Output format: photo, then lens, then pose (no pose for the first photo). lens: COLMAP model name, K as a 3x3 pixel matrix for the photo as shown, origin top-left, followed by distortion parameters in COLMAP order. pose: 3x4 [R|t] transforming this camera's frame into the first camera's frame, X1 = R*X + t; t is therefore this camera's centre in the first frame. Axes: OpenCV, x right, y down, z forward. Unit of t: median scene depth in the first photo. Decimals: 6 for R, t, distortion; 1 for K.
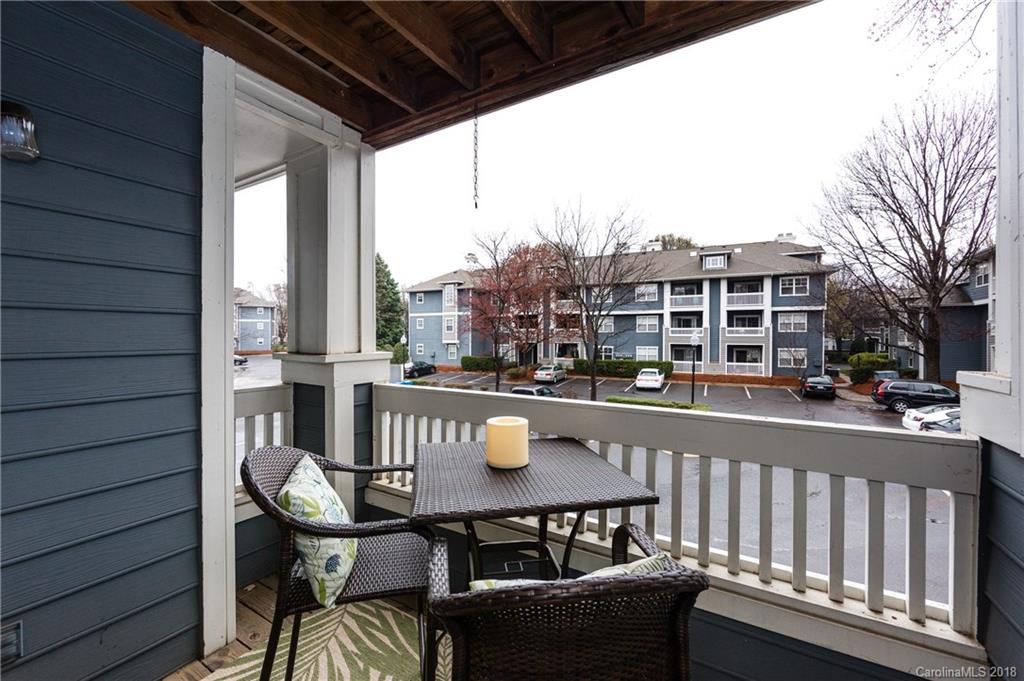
lens RADIAL K [[417.8, 0, 508.6], [0, 417.8, 339.5], [0, 0, 1]] dist [0.000745, 0.000110]
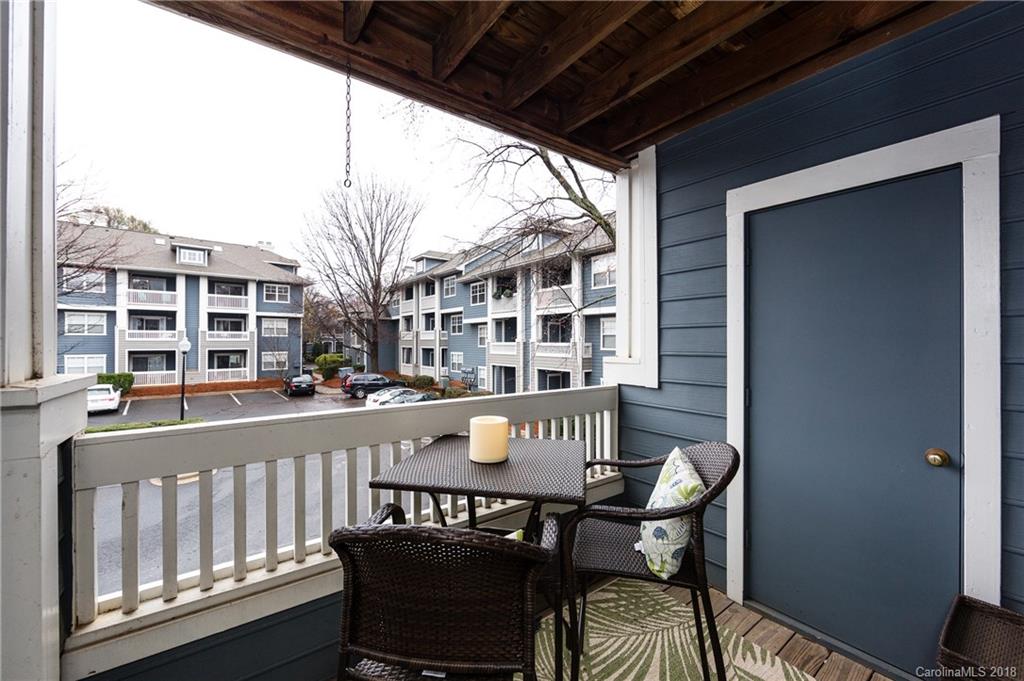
lens RADIAL K [[421.6, 0, 512.0], [0, 421.6, 340.5], [0, 0, 1]] dist [-0.000309, -0.000145]
pose [[0.358434, -0.002149, 0.933553, -0.099430], [0.009048, 0.999958, -0.001172, -0.000927], [-0.933511, 0.008867, 0.358438, 0.054494]]
